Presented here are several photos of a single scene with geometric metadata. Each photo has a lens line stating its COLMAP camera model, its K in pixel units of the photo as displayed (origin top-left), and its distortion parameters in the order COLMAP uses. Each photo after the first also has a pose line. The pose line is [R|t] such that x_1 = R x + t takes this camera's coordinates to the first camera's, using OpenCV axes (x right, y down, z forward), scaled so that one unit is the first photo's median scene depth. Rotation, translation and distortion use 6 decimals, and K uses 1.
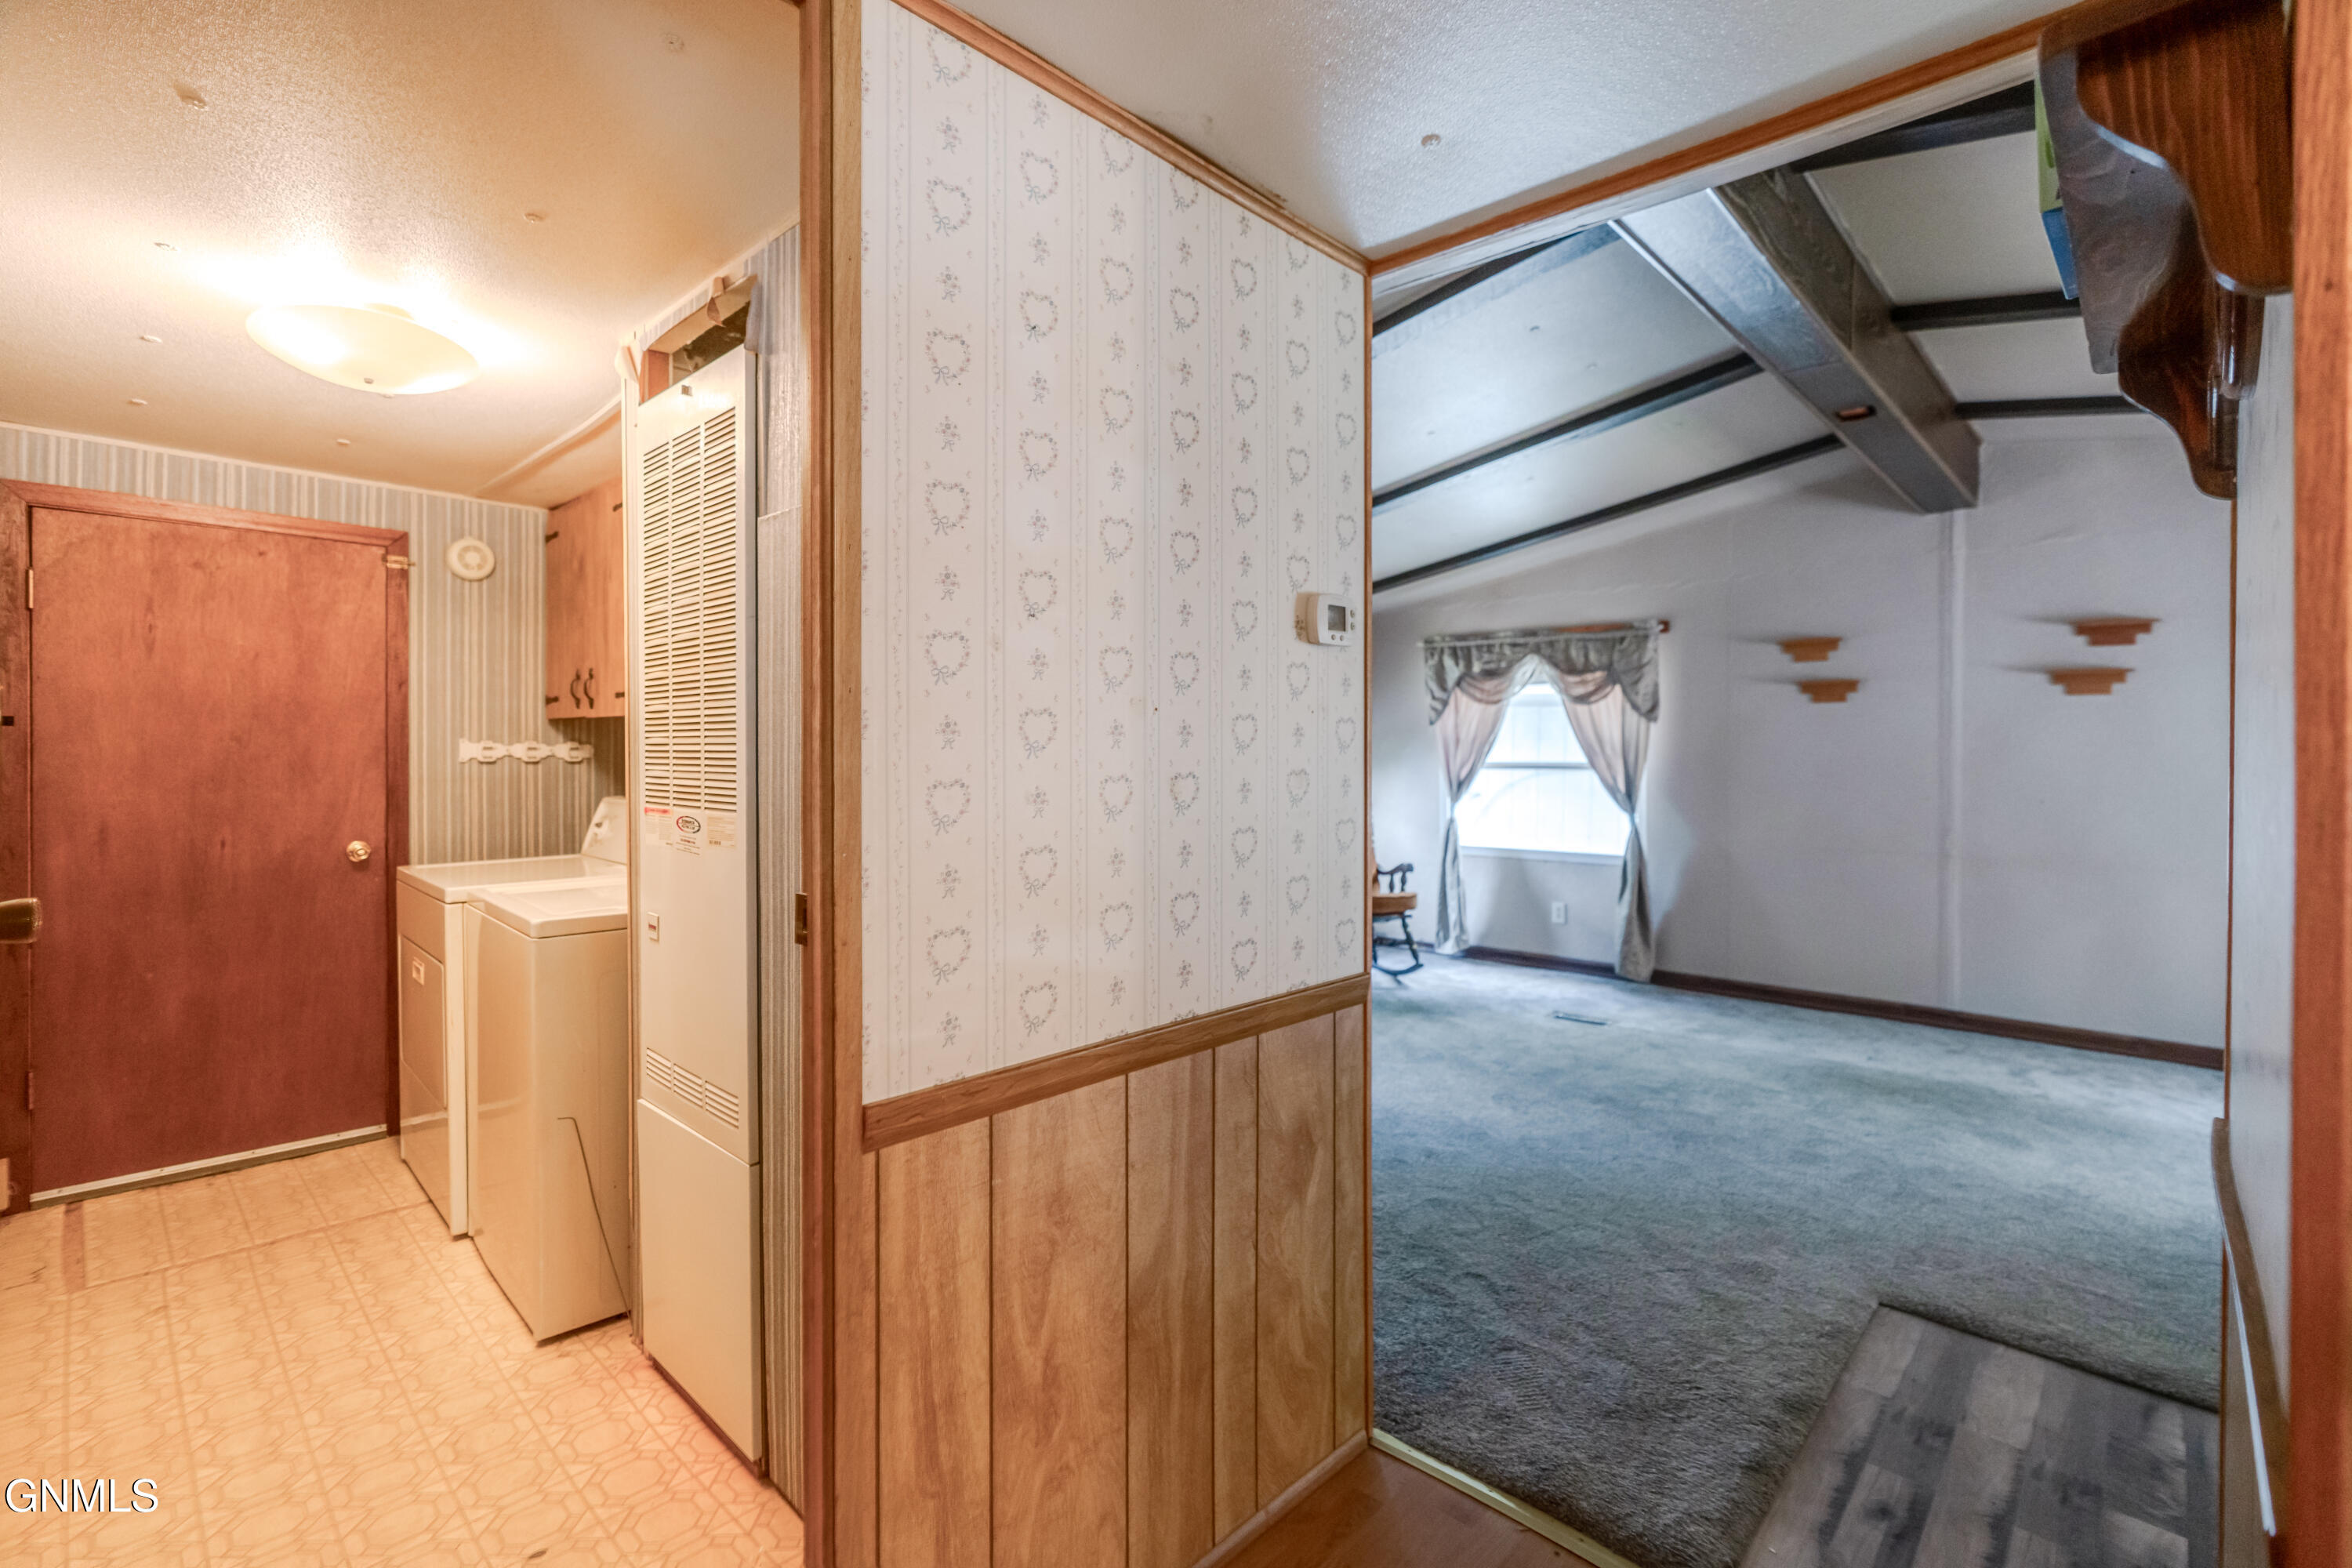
lens RADIAL K [[1064.8, 0, 1091.3], [0, 1064.8, 777.0], [0, 0, 1]] dist [0.000012, 0.000236]
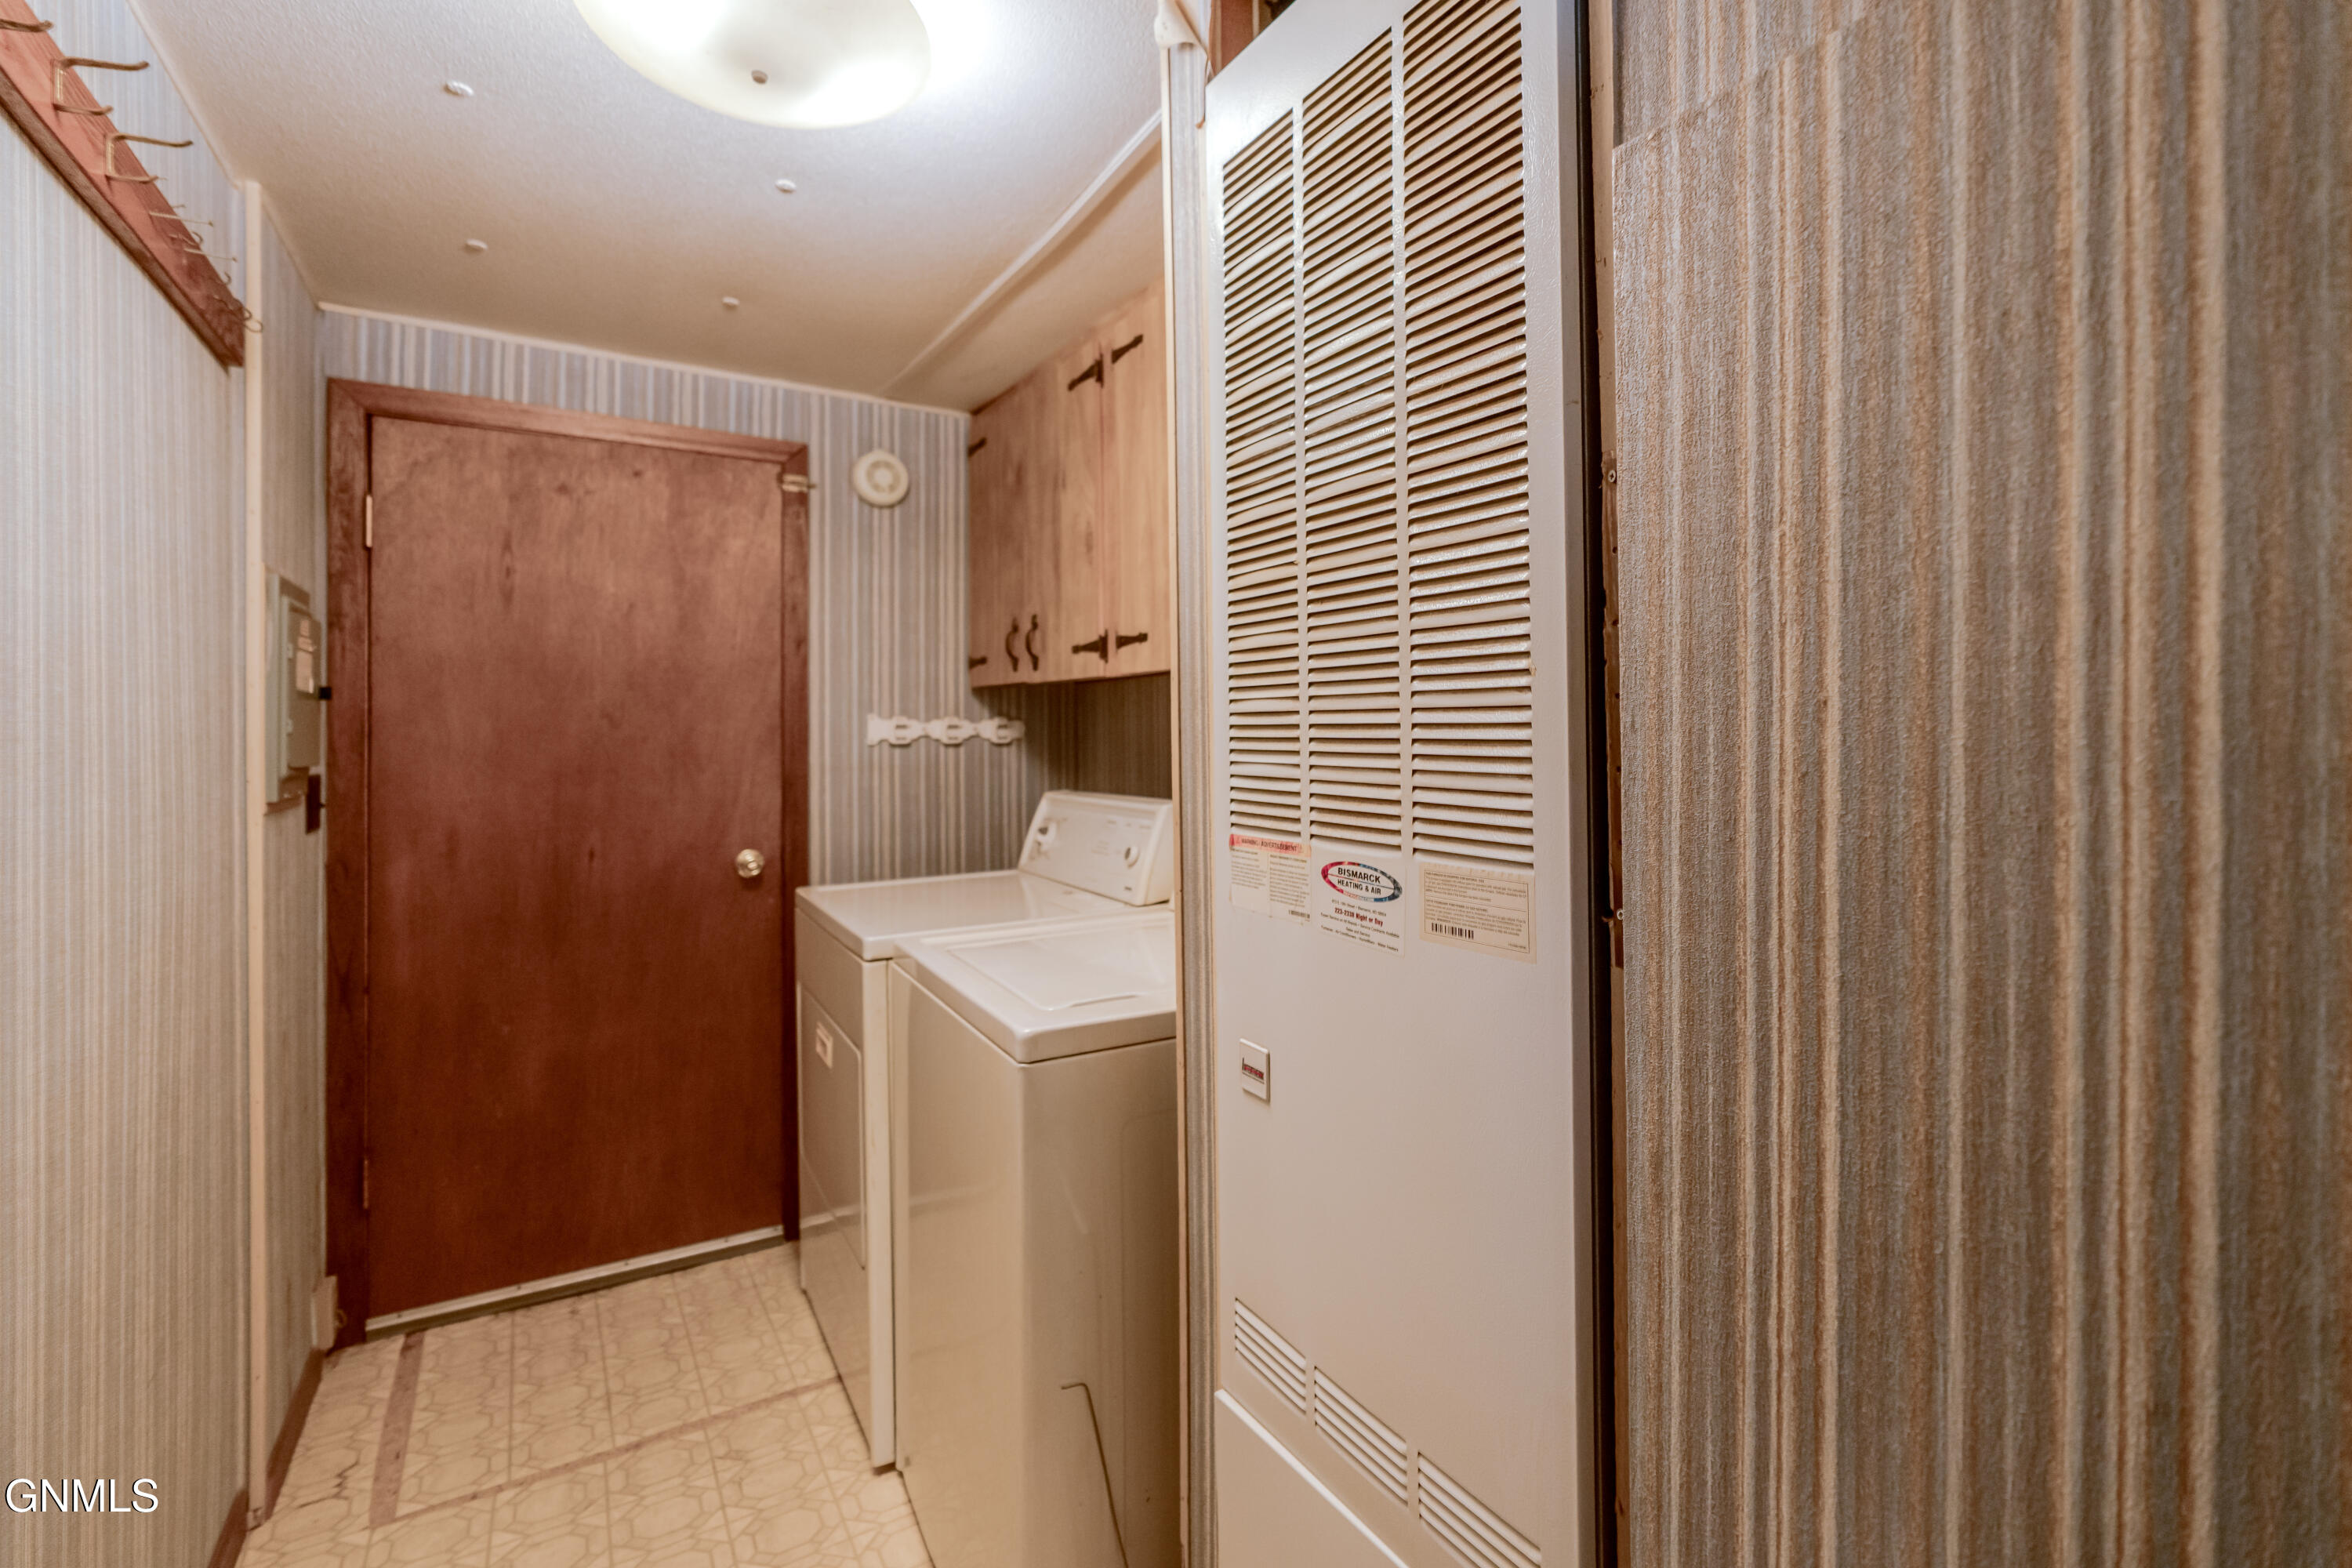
lens RADIAL K [[1059.1, 0, 1173.0], [0, 1059.1, 746.0], [0, 0, 1]] dist [-0.000862, -0.000230]
pose [[0.974309, -0.004118, -0.225179, -0.233445], [0.002460, 0.999968, -0.007643, -0.007704], [0.225203, 0.006892, 0.974287, 0.346140]]
